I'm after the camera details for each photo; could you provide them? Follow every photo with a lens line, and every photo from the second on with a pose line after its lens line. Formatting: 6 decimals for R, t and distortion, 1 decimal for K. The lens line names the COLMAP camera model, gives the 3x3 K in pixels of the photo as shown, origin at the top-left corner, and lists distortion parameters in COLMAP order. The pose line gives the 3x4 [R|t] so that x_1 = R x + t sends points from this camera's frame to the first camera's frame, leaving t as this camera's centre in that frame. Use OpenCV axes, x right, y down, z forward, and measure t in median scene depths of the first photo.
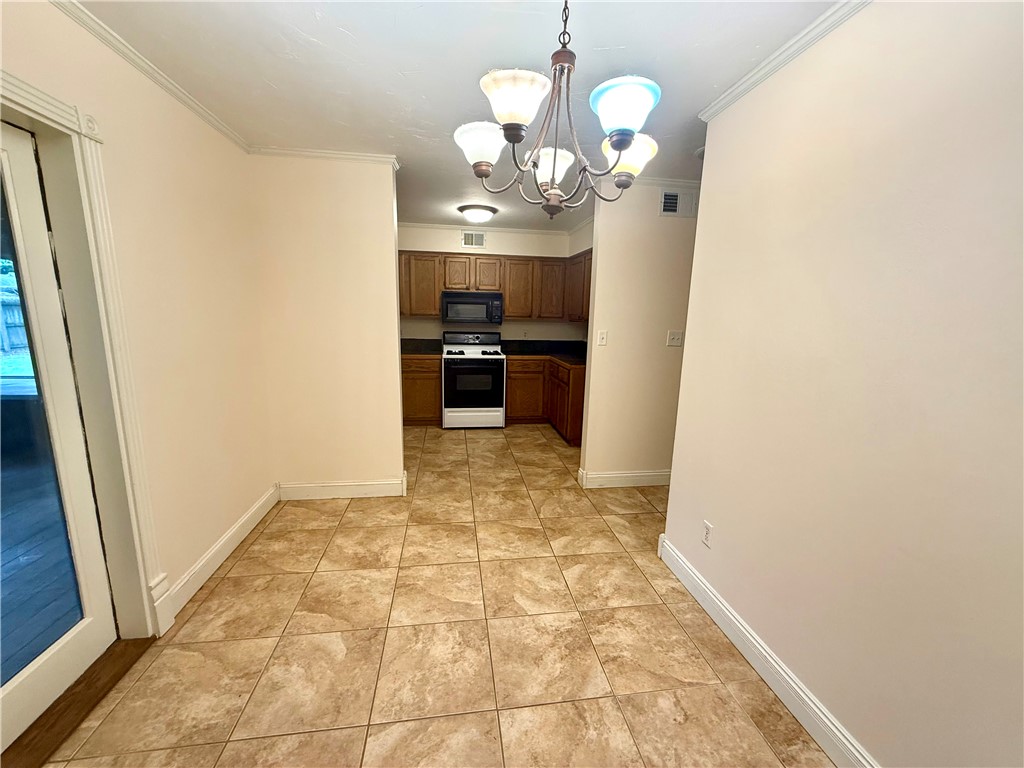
lens RADIAL K [[410.0, 0, 513.8], [0, 410.0, 388.4], [0, 0, 1]] dist [0.000905, 0.000107]
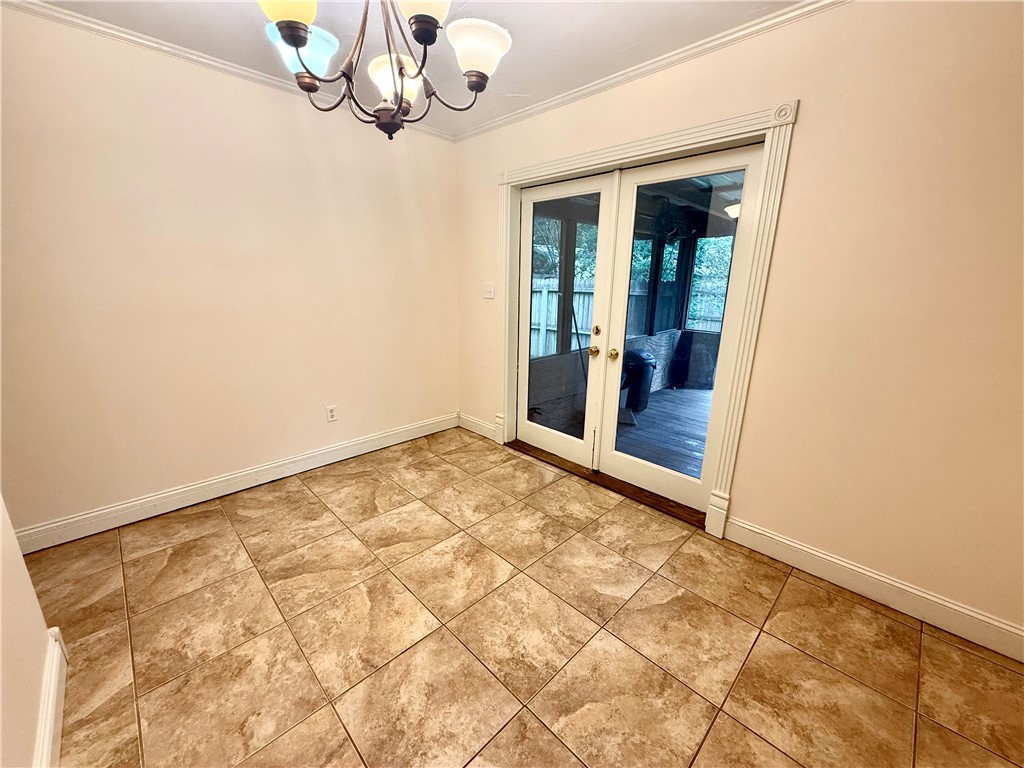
lens RADIAL K [[410.0, 0, 513.0], [0, 410.0, 384.2], [0, 0, 1]] dist [0.000905, 0.000107]
pose [[-0.808669, 0.113833, -0.577145, 0.323118], [-0.141535, 0.914630, 0.378709, -0.221278], [0.570984, 0.387936, -0.723521, 1.431297]]
